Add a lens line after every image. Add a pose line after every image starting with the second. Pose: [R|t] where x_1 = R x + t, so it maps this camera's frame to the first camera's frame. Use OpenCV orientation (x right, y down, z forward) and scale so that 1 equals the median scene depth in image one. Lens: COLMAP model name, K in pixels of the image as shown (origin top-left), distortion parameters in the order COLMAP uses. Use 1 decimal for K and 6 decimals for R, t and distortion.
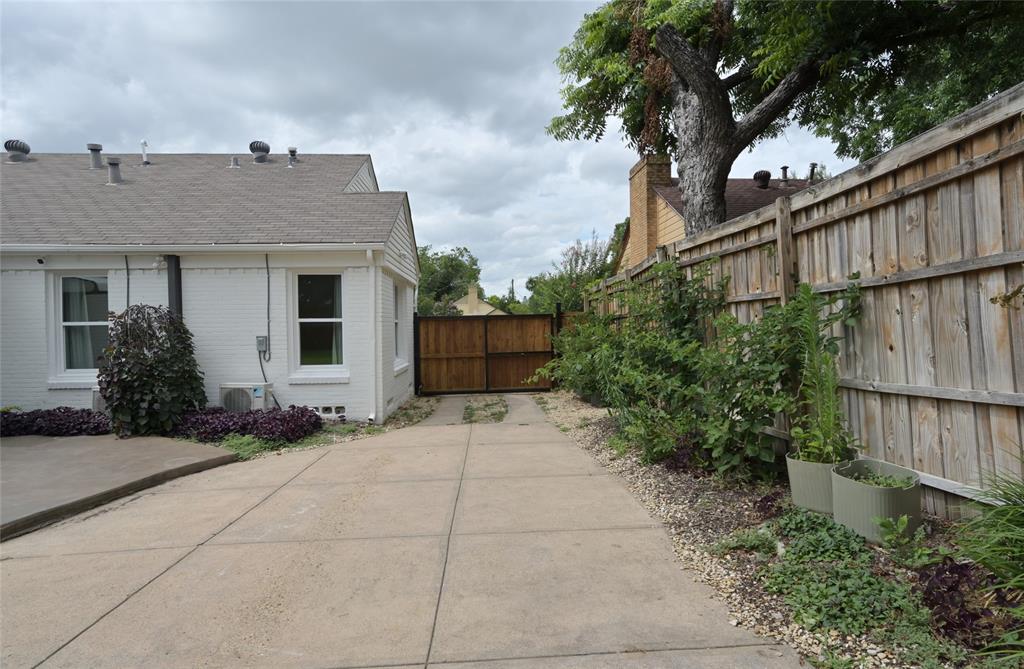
lens RADIAL K [[530.5, 0, 512.0], [0, 530.5, 334.5], [0, 0, 1]] dist [0.000139, 0.000509]
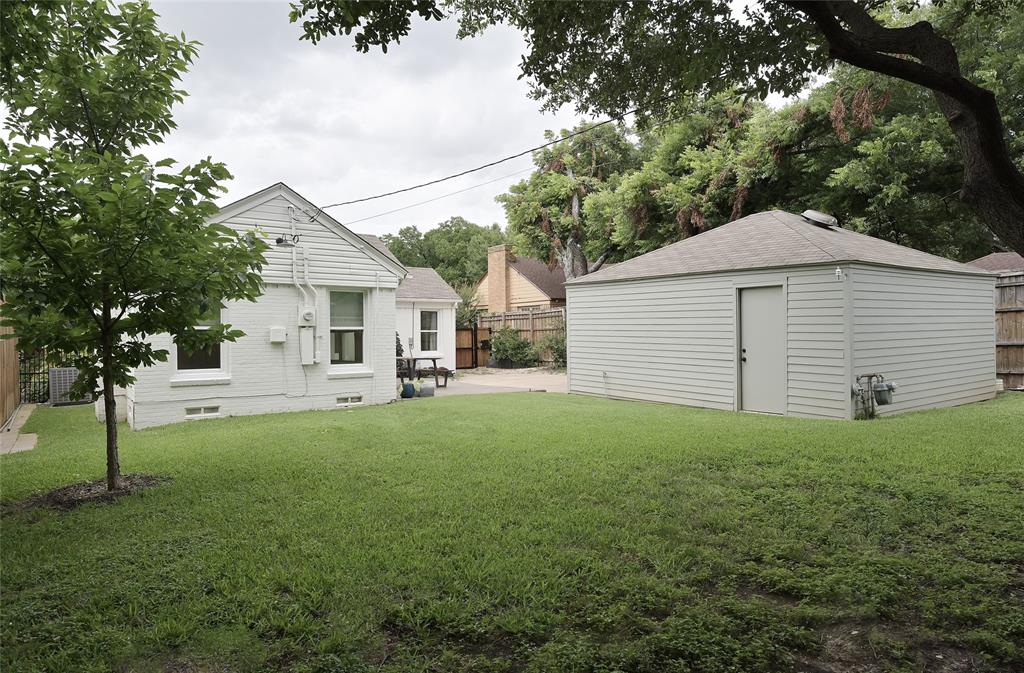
lens RADIAL K [[620.2, 0, 512.0], [0, 620.2, 336.5], [0, 0, 1]] dist [-0.000094, -0.000020]
pose [[0.851728, 0.021975, 0.523524, -1.499245], [-0.013139, 0.999702, -0.020585, 0.047420], [-0.523820, 0.010654, 0.851762, -1.493406]]
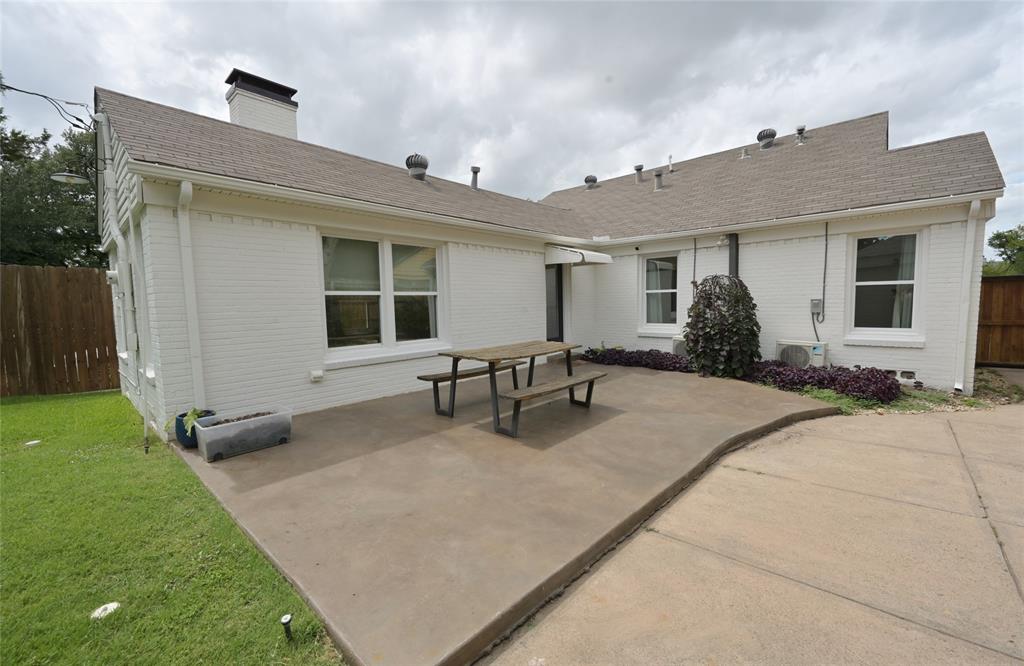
lens RADIAL K [[404.6, 0, 512.0], [0, 404.6, 333.0], [0, 0, 1]] dist [0.000678, 0.000111]
pose [[0.704286, 0.051667, -0.708033, -0.321239], [0.002359, 0.997172, 0.075113, 0.008238], [0.709912, -0.054571, 0.702173, -0.033362]]
